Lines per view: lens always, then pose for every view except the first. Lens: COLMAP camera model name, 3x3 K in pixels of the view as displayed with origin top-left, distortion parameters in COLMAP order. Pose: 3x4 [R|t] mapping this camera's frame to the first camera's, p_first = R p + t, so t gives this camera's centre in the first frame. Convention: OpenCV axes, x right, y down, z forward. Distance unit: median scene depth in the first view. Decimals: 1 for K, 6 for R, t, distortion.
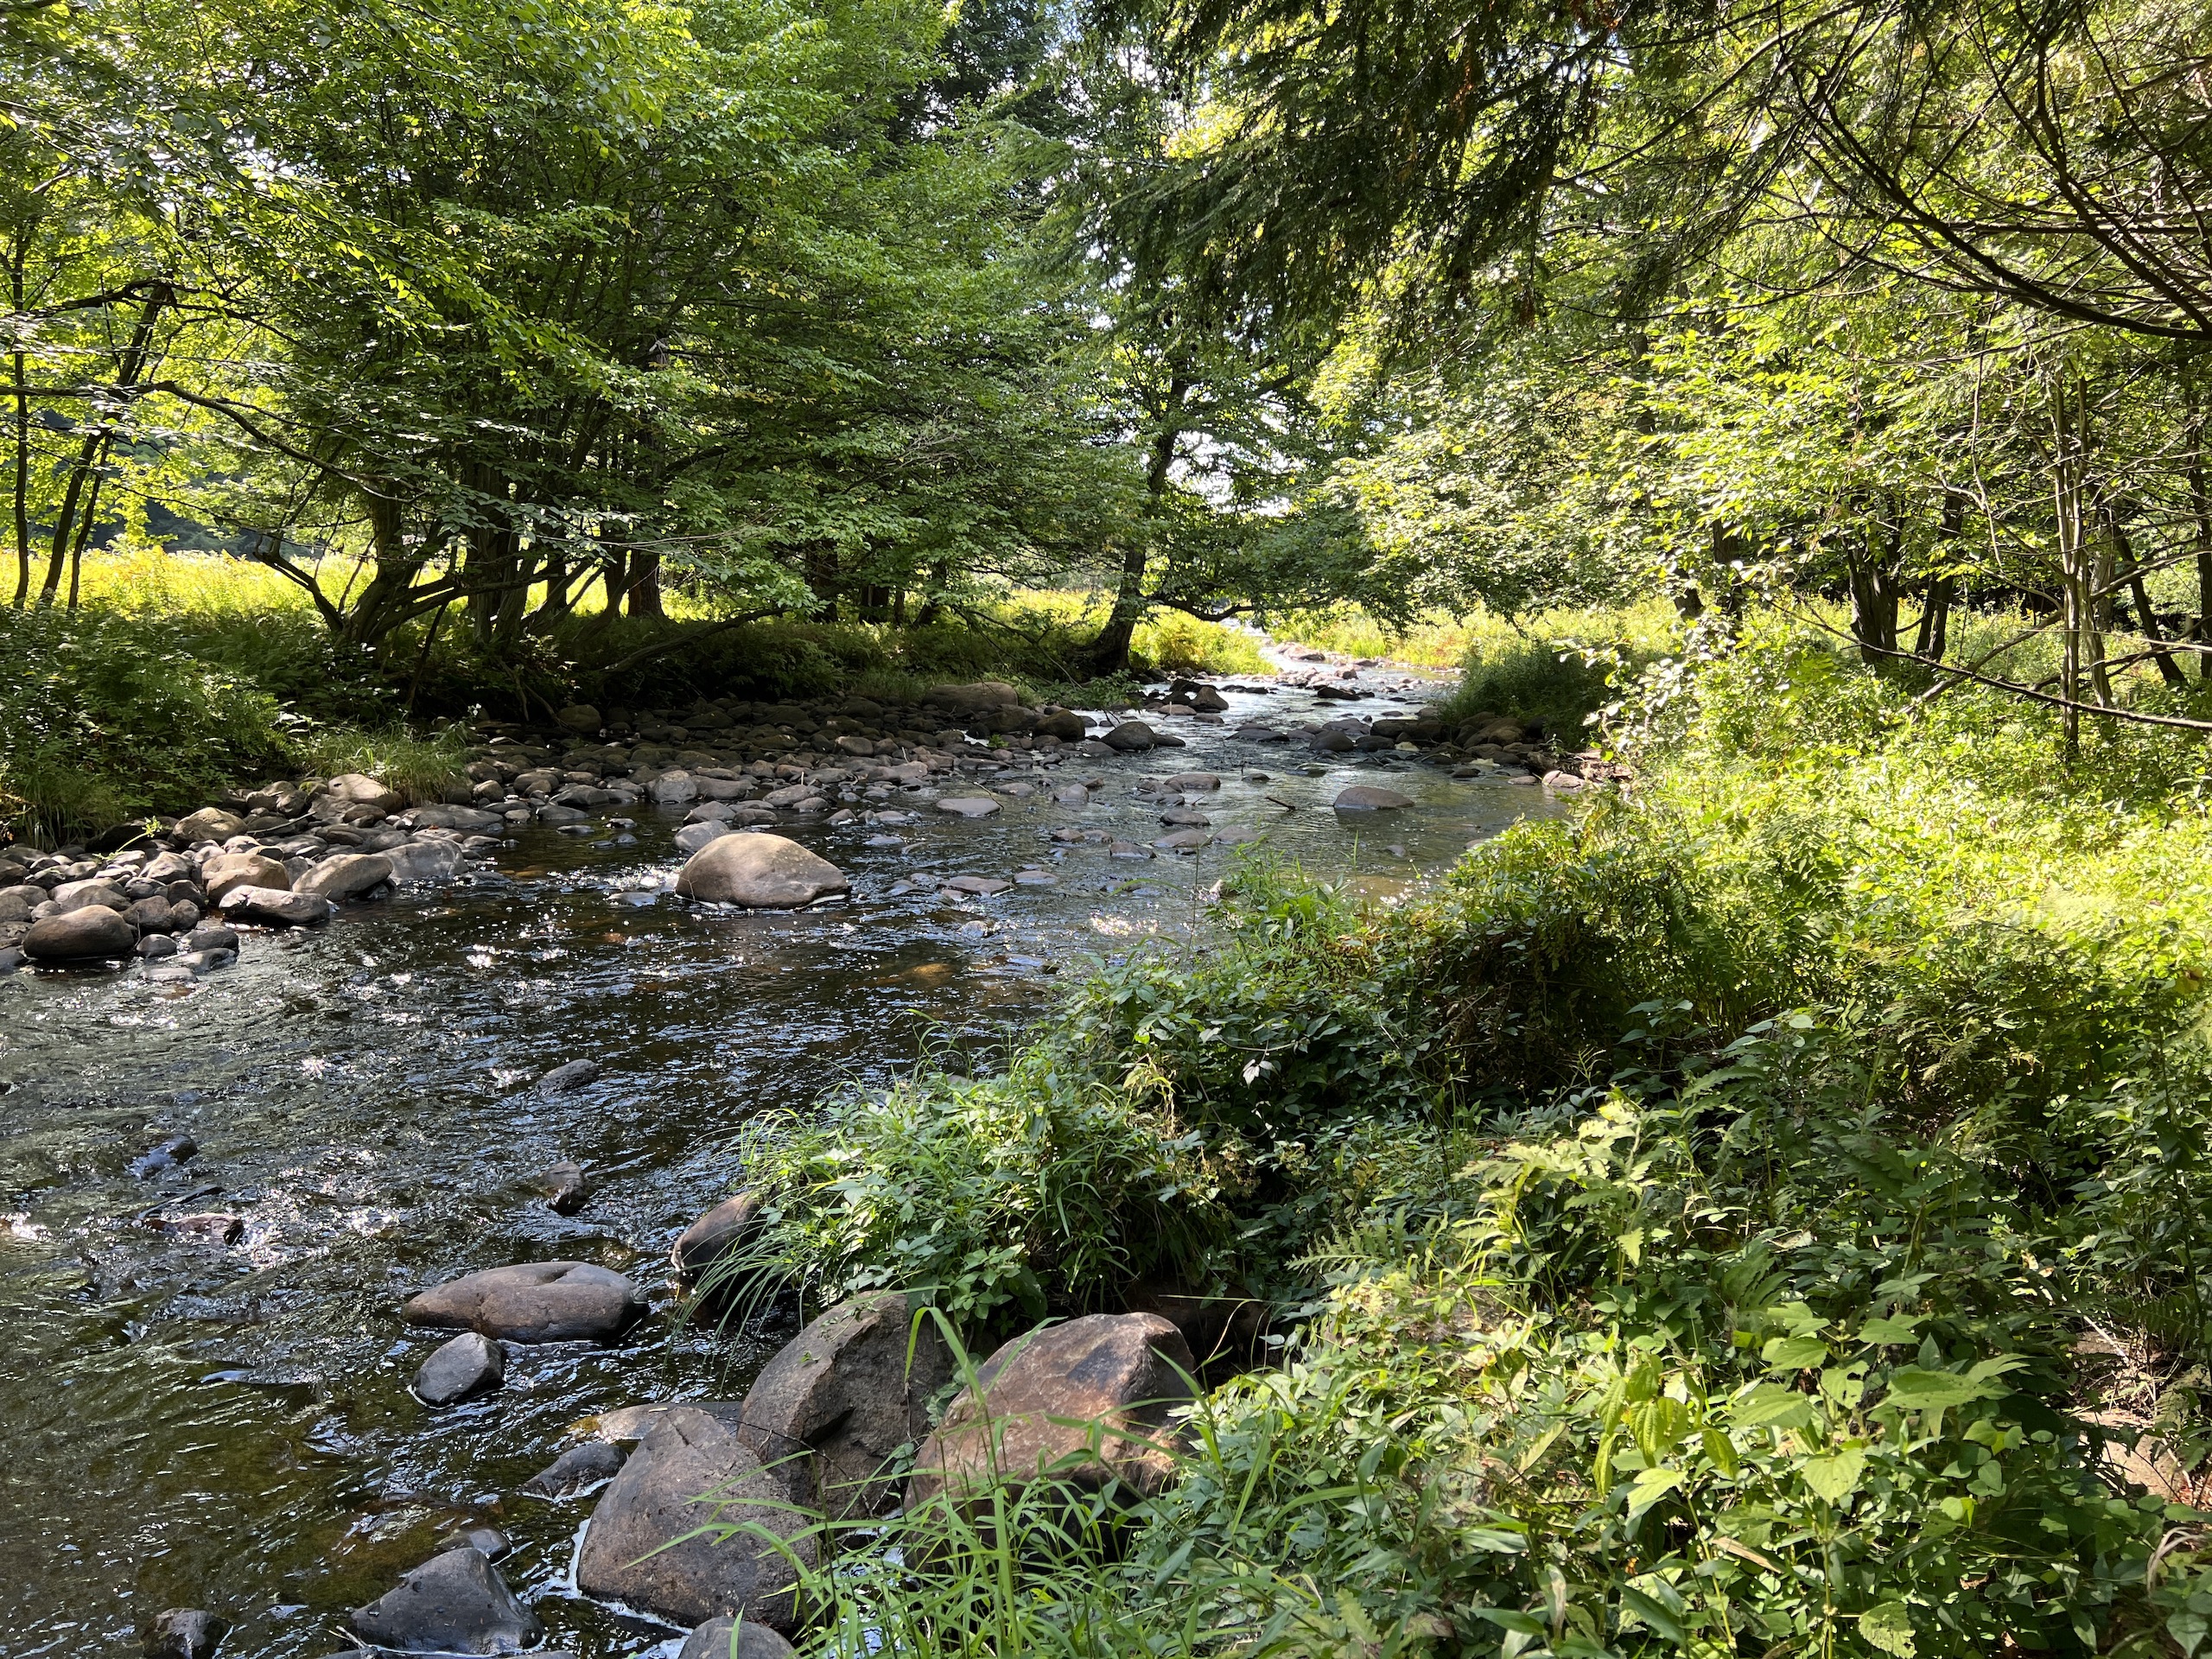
lens RADIAL K [[1663.6, 0, 1118.1], [0, 1663.6, 829.7], [0, 0, 1]] dist [0.057274, -0.062444]
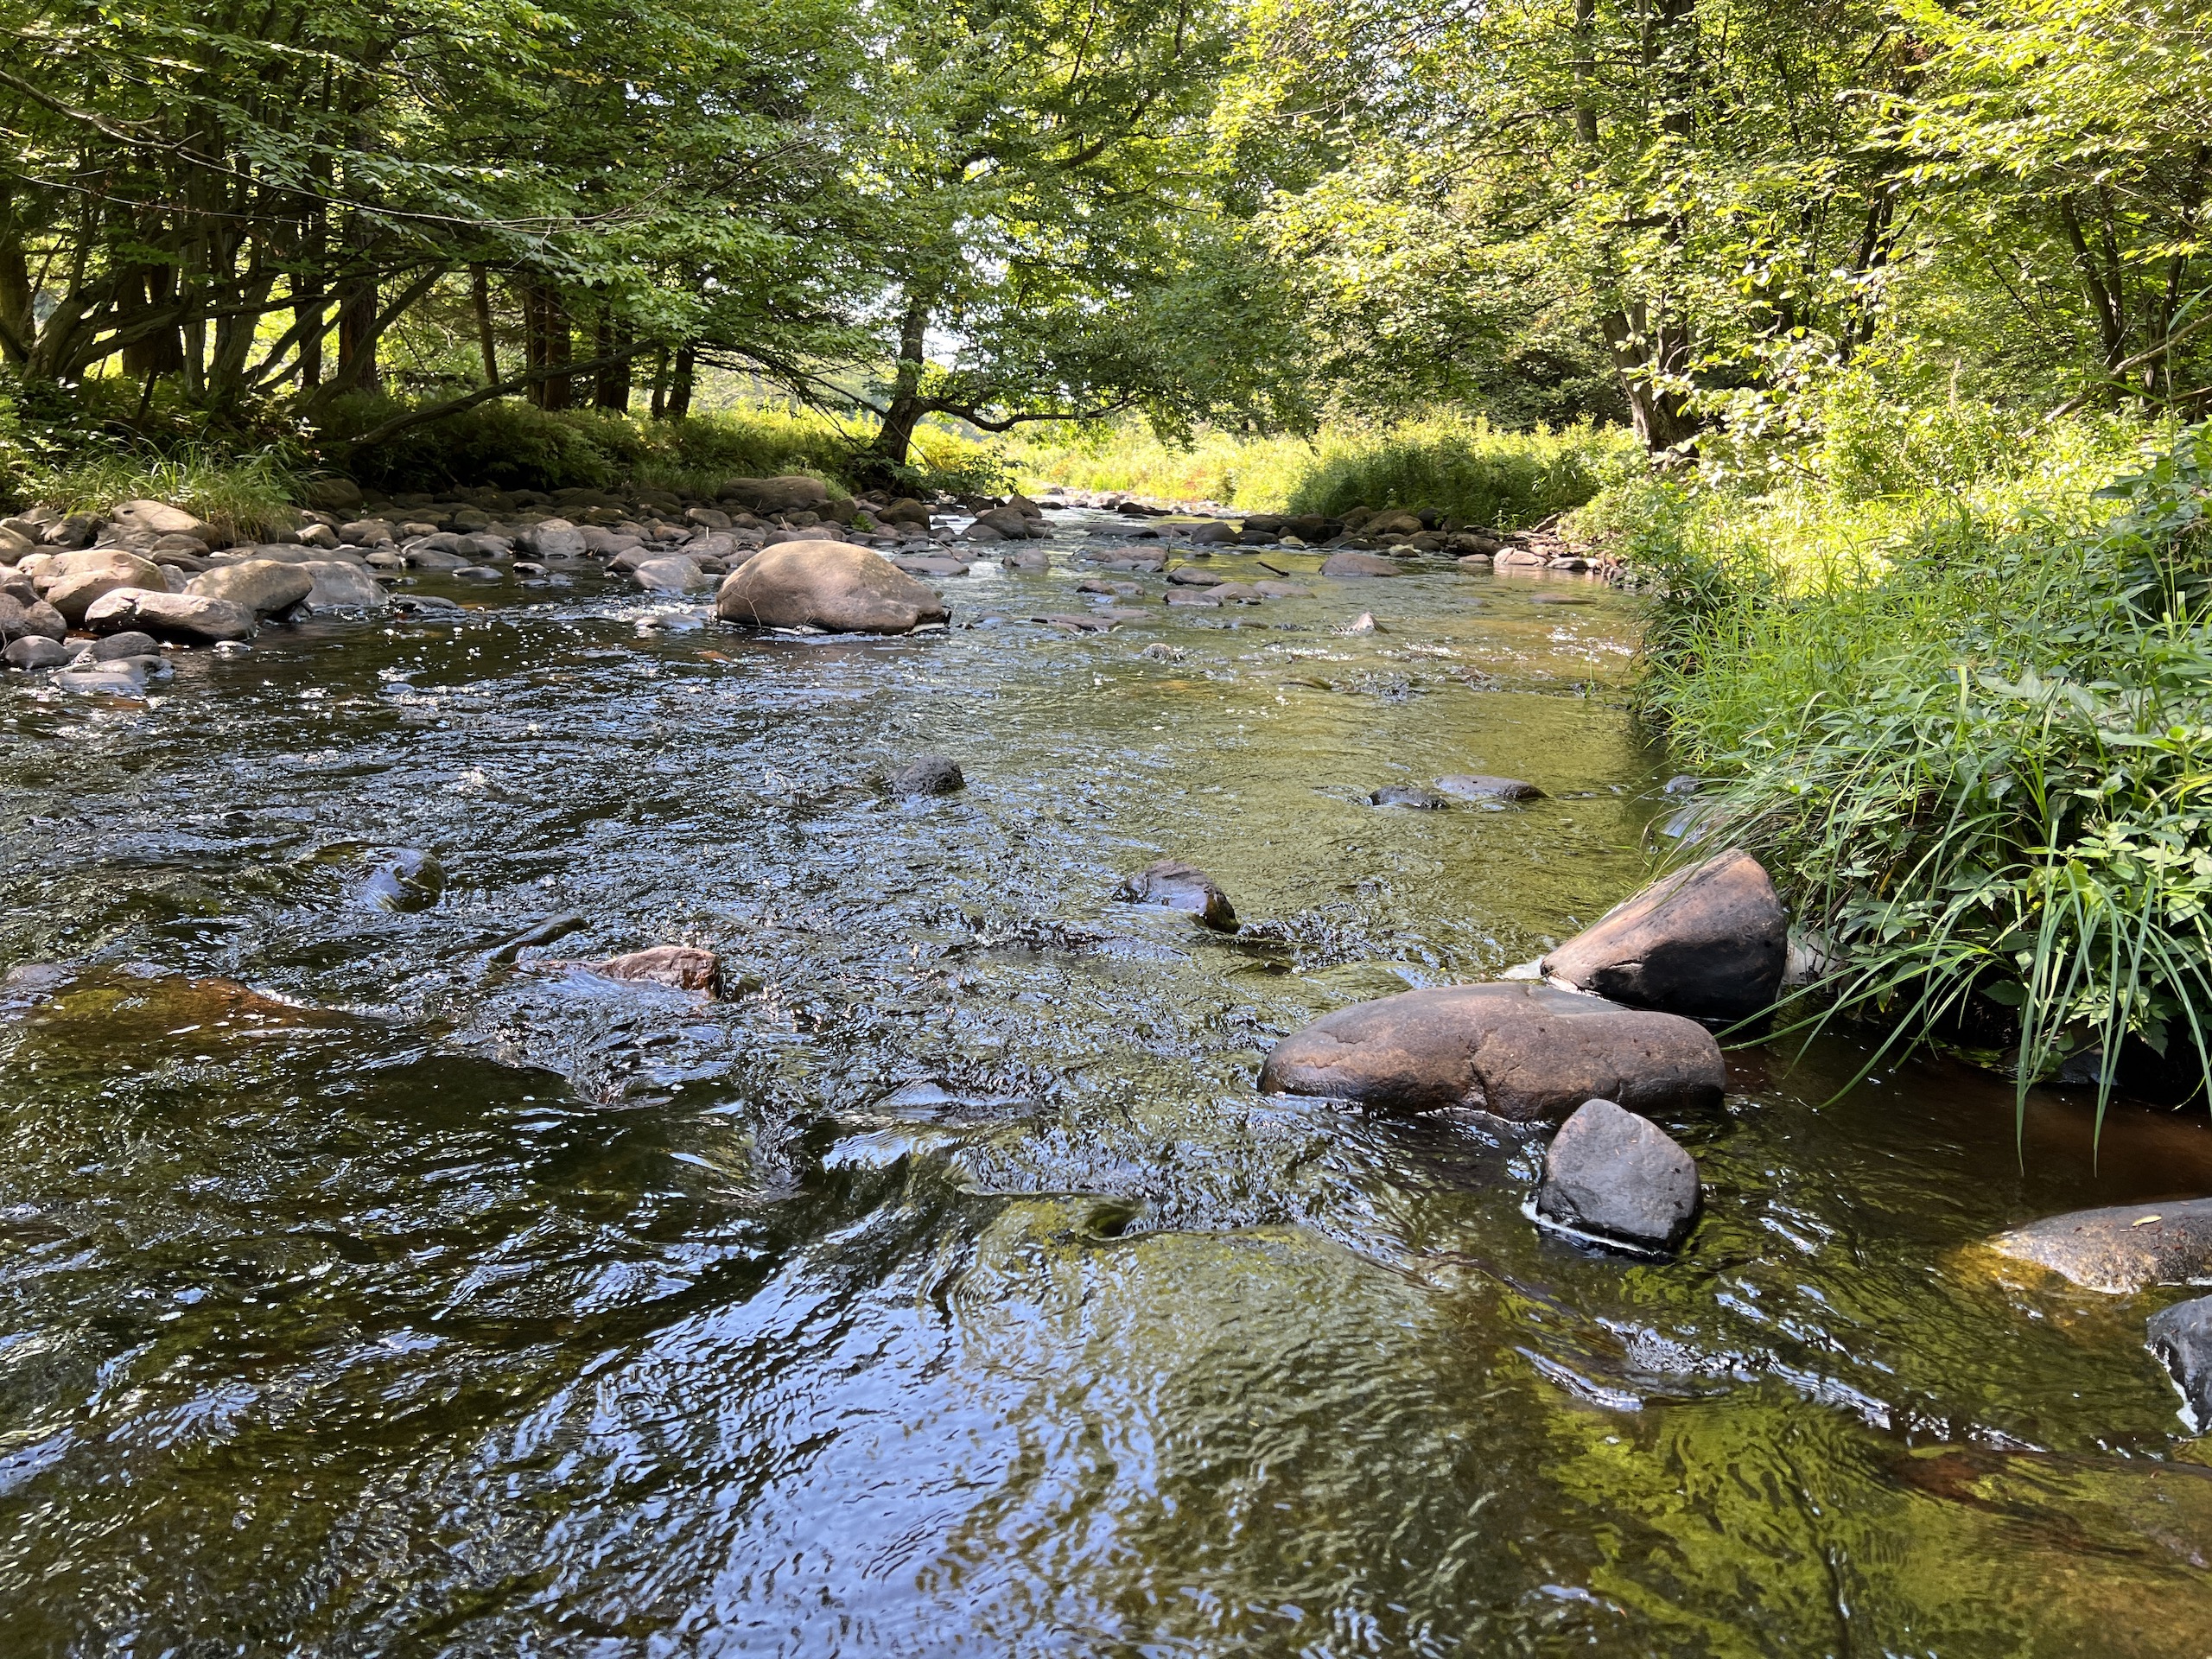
lens RADIAL K [[1663.6, 0, 1095.6], [0, 1663.6, 833.6], [0, 0, 1]] dist [0.057274, -0.062444]
pose [[0.979992, -0.030458, 0.196695, -0.175470], [0.015079, 0.996743, 0.079215, 0.053214], [-0.198467, -0.074664, 0.977259, 0.166363]]
